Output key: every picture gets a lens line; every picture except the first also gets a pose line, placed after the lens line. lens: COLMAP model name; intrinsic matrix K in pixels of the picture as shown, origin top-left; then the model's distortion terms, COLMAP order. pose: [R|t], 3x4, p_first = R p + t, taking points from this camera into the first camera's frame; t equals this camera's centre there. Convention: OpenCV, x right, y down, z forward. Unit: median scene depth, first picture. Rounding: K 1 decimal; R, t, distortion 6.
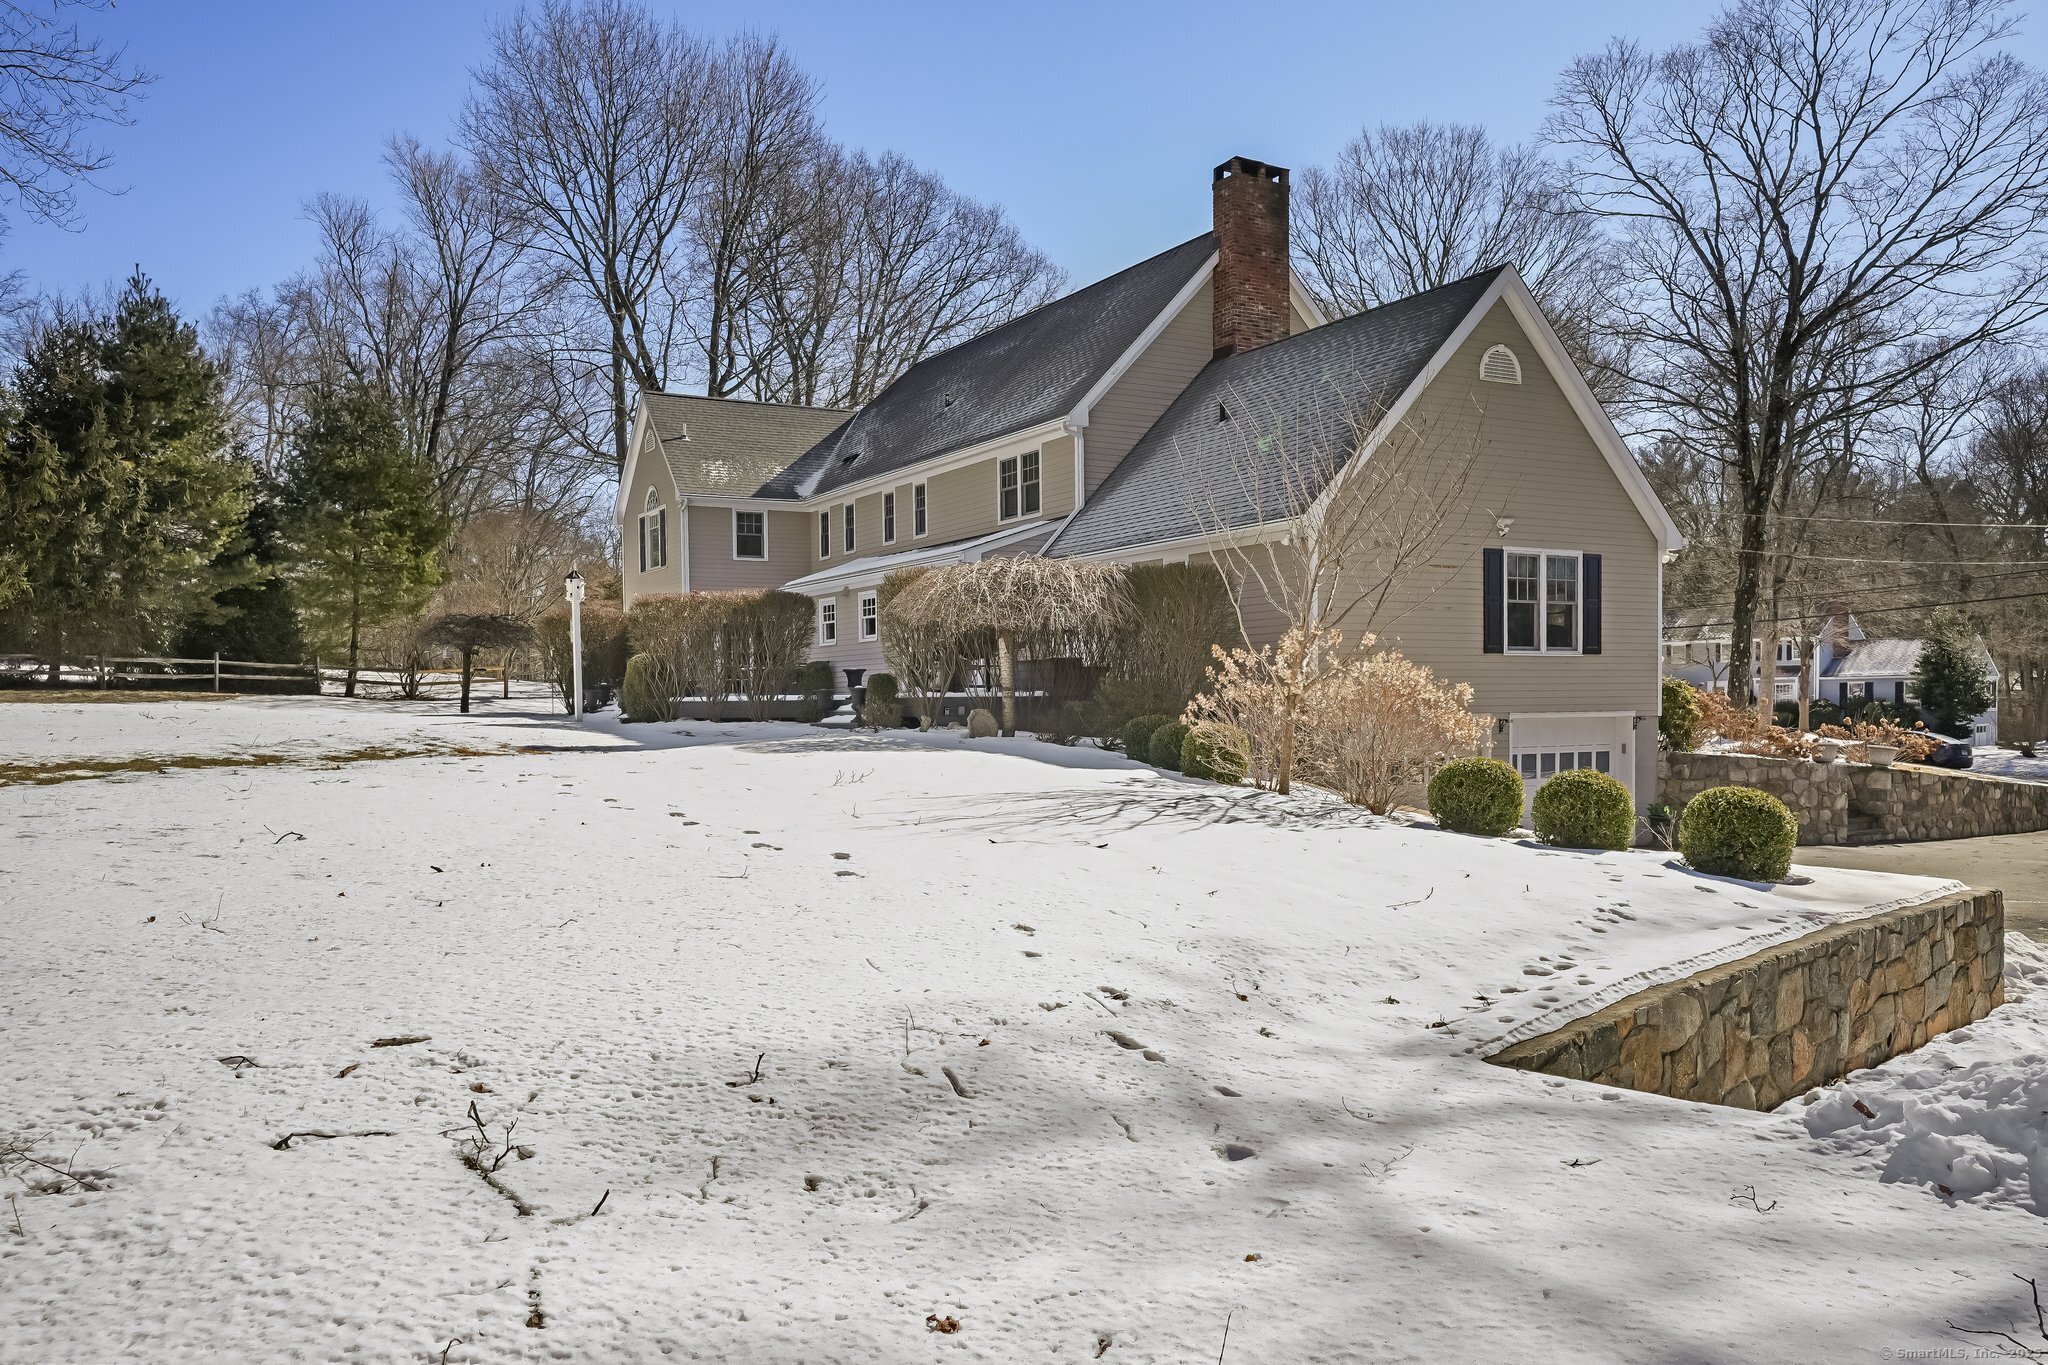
lens RADIAL K [[1602.7, 0, 1024.0], [0, 1602.7, 682.5], [0, 0, 1]] dist [-0.001232, -0.000751]
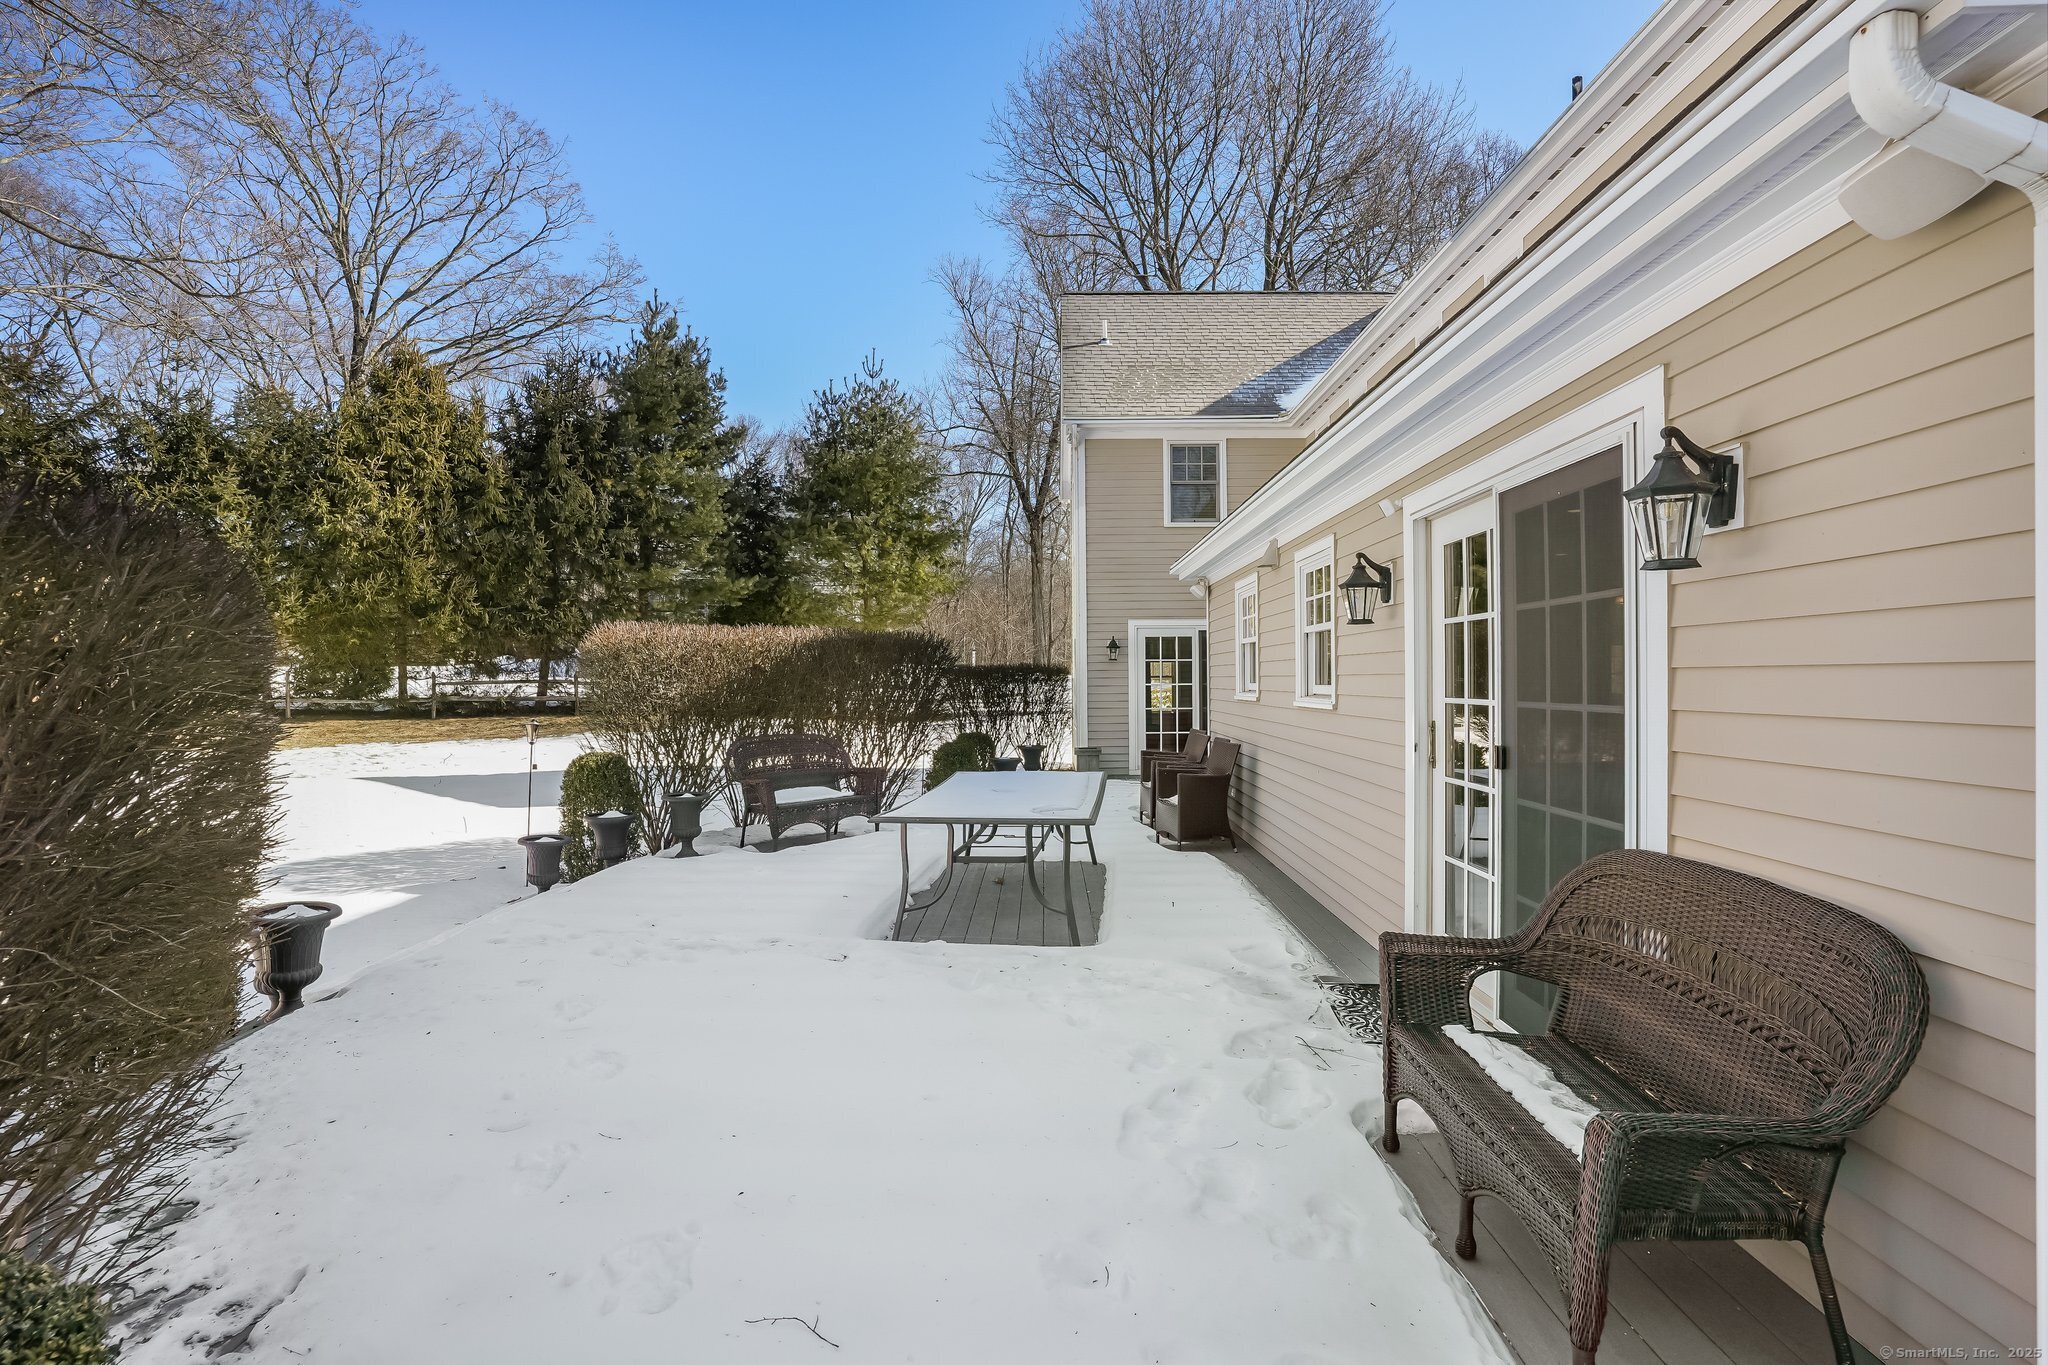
lens RADIAL K [[981.7, 0, 1024.0], [0, 981.7, 682.5], [0, 0, 1]] dist [-0.000959, -0.000047]
pose [[0.854874, 0.002008, -0.518831, -0.035769], [0.015572, 0.999443, 0.029525, -0.029386], [0.518601, -0.033319, 0.854367, 0.652490]]
